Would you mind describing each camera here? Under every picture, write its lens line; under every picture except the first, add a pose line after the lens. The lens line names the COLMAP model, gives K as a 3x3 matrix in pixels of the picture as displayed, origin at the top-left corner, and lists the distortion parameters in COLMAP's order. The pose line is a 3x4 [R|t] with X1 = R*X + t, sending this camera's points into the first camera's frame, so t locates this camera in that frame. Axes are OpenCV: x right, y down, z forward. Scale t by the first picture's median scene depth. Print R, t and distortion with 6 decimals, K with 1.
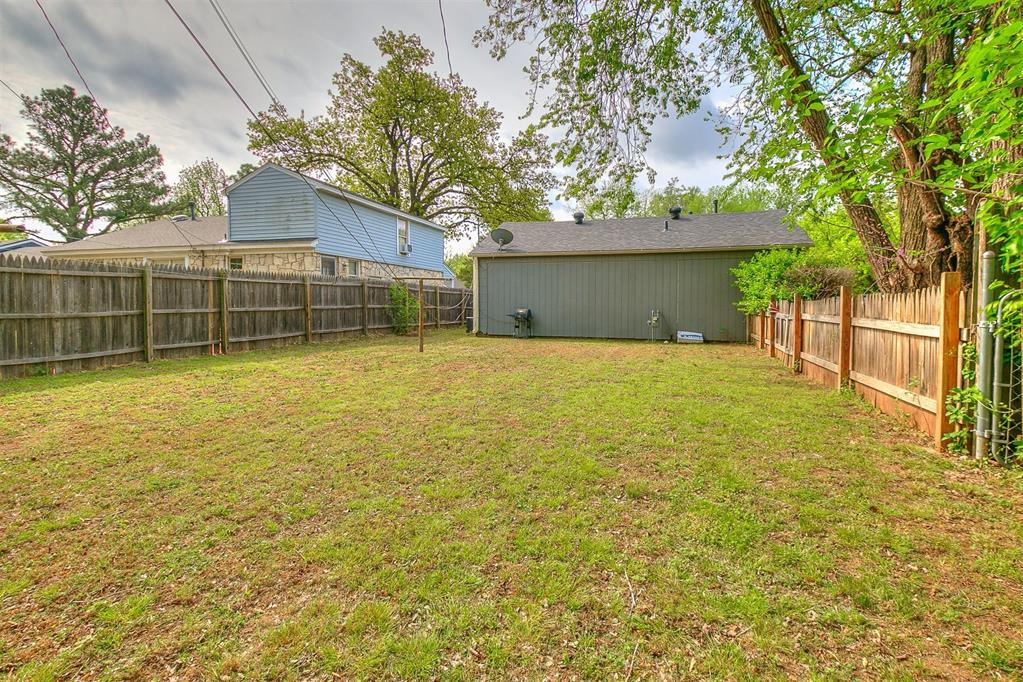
lens RADIAL K [[508.1, 0, 519.8], [0, 508.1, 322.1], [0, 0, 1]] dist [0.002021, -0.025619]
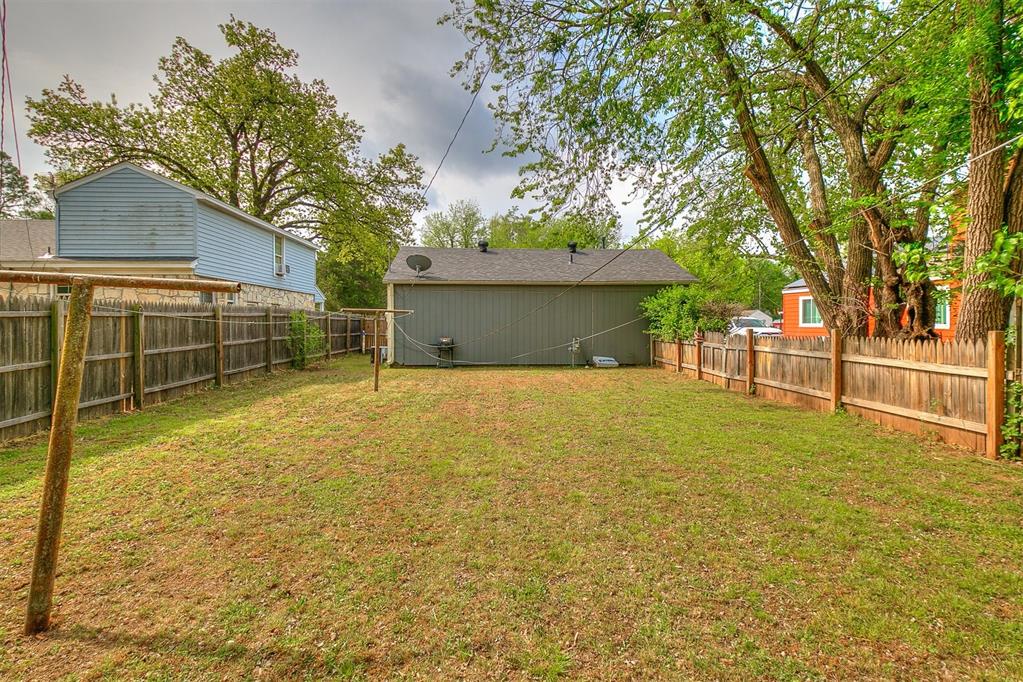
lens RADIAL K [[508.1, 0, 519.8], [0, 508.1, 322.1], [0, 0, 1]] dist [0.002021, -0.025619]
pose [[0.931345, -0.008553, 0.364037, -0.217874], [0.019955, 0.999421, -0.027569, -0.027234], [-0.363590, 0.032941, 0.930977, 0.038570]]
